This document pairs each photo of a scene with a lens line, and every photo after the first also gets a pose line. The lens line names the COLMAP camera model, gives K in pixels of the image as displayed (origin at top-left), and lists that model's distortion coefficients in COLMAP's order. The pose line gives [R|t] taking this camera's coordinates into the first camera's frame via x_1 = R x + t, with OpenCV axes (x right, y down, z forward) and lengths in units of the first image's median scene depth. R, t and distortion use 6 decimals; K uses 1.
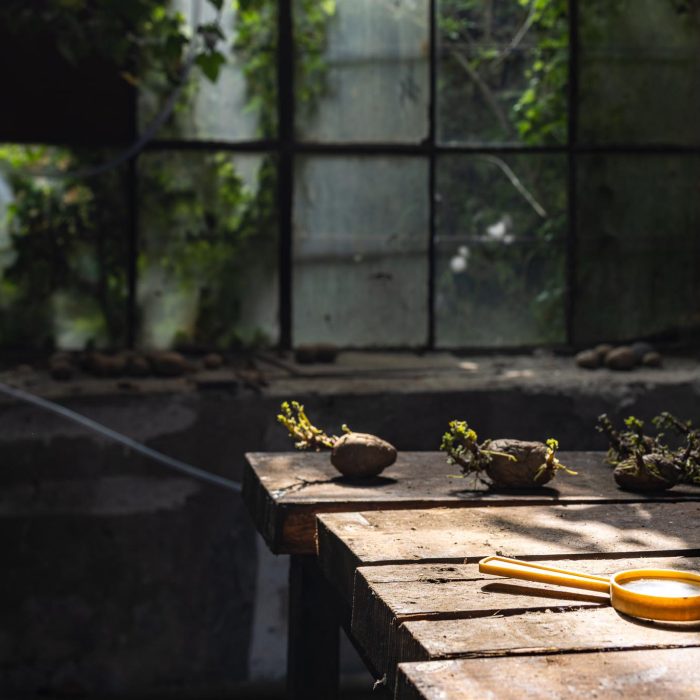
lens RADIAL K [[740.3, 0, 368.0], [0, 740.3, 350.0], [0, 0, 1]] dist [0.057805, -0.129473]
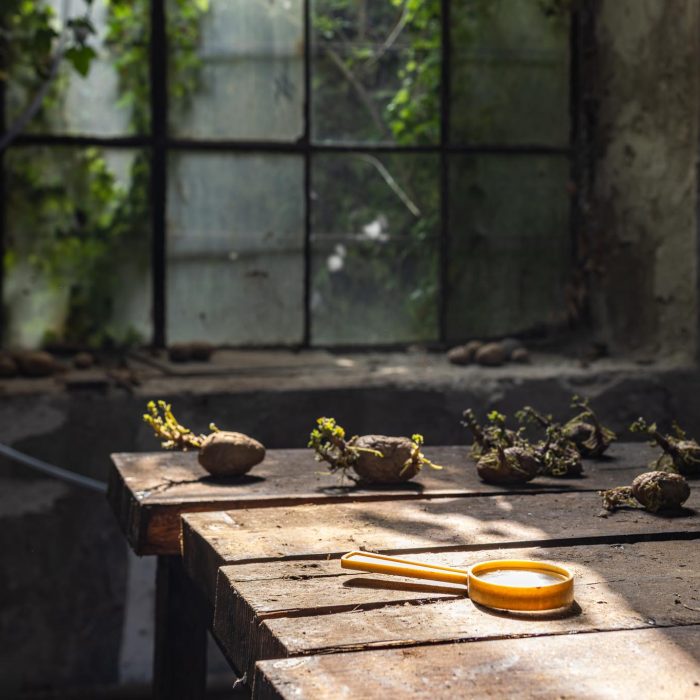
lens RADIAL K [[740.3, 0, 368.0], [0, 740.3, 350.0], [0, 0, 1]] dist [0.057805, -0.129473]
pose [[0.997679, -0.007186, 0.067710, 0.102469], [0.007166, 0.999974, 0.000542, 0.003150], [-0.067712, -0.000055, 0.997705, -0.005434]]
